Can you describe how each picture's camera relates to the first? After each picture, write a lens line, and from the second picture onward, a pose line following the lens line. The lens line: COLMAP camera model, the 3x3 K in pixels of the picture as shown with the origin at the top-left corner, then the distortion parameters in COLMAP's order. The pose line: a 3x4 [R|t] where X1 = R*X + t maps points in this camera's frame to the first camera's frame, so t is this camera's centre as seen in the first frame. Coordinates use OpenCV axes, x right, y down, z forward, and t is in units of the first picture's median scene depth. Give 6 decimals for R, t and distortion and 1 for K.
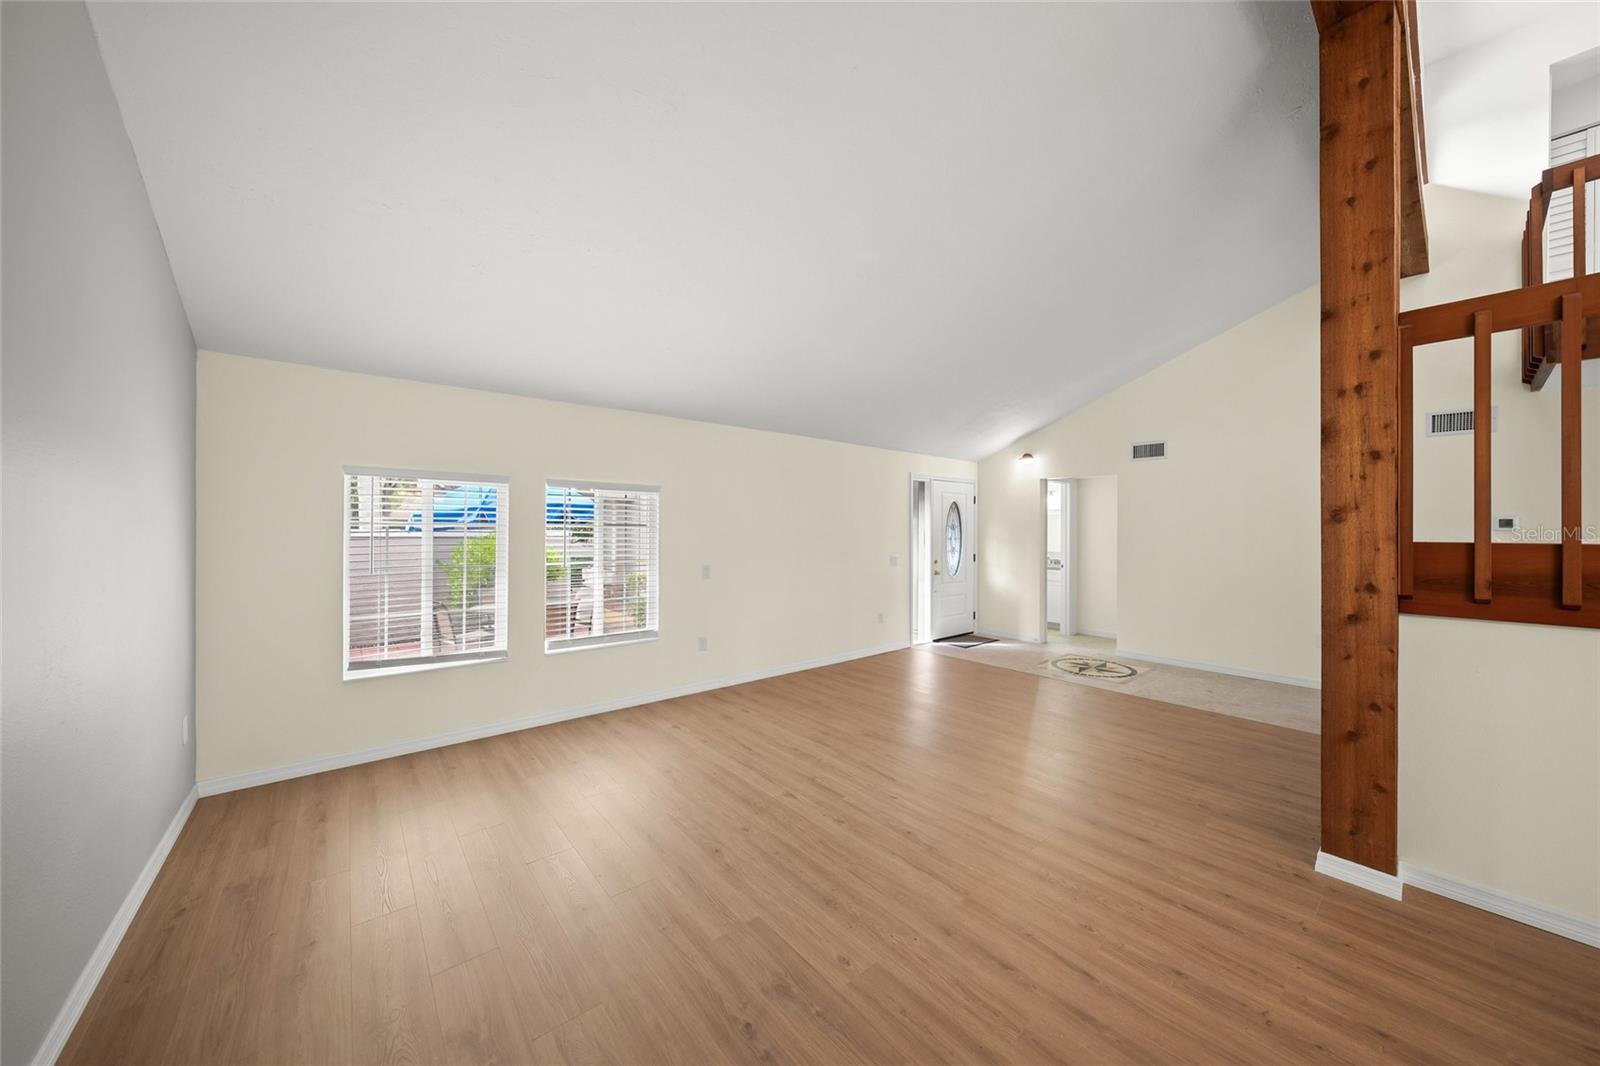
lens RADIAL K [[553.3, 0, 797.5], [0, 553.3, 529.3], [0, 0, 1]] dist [-0.000334, -0.000028]
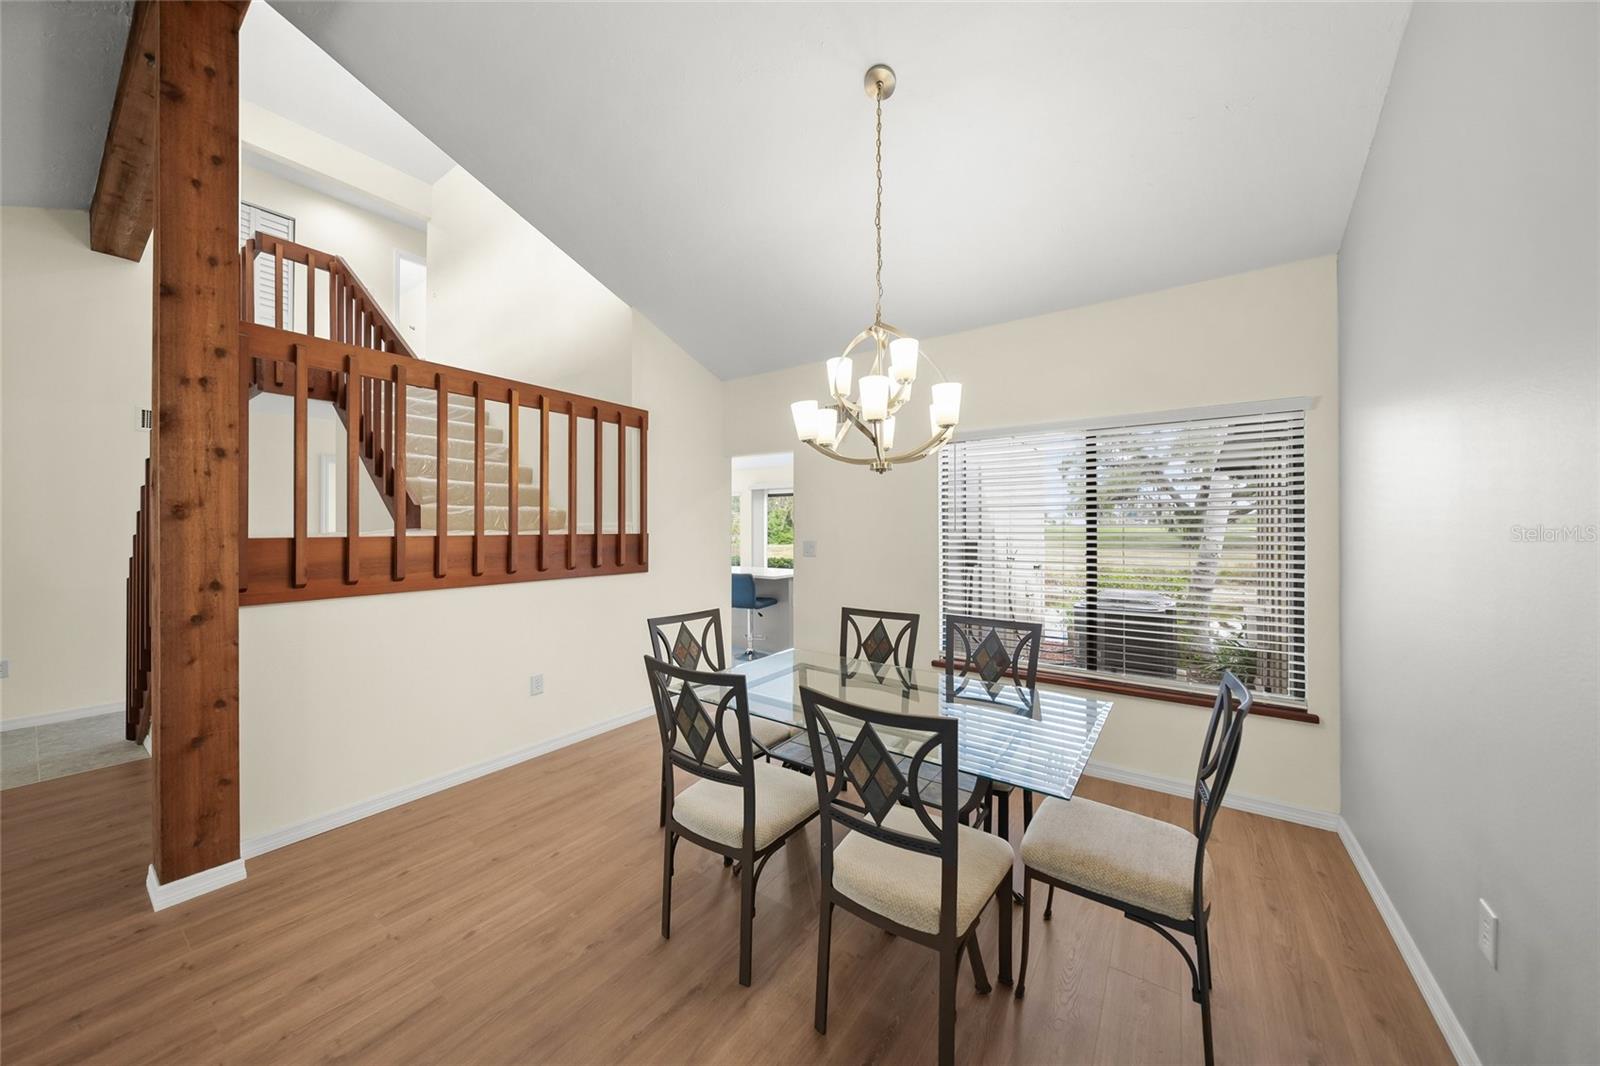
lens RADIAL K [[553.3, 0, 796.0], [0, 553.3, 526.6], [0, 0, 1]] dist [-0.000334, -0.000028]
pose [[-0.262522, -0.003910, 0.964918, -0.197314], [0.002089, 0.999987, 0.004620, -0.002267], [-0.964924, 0.003228, -0.262511, 0.253177]]
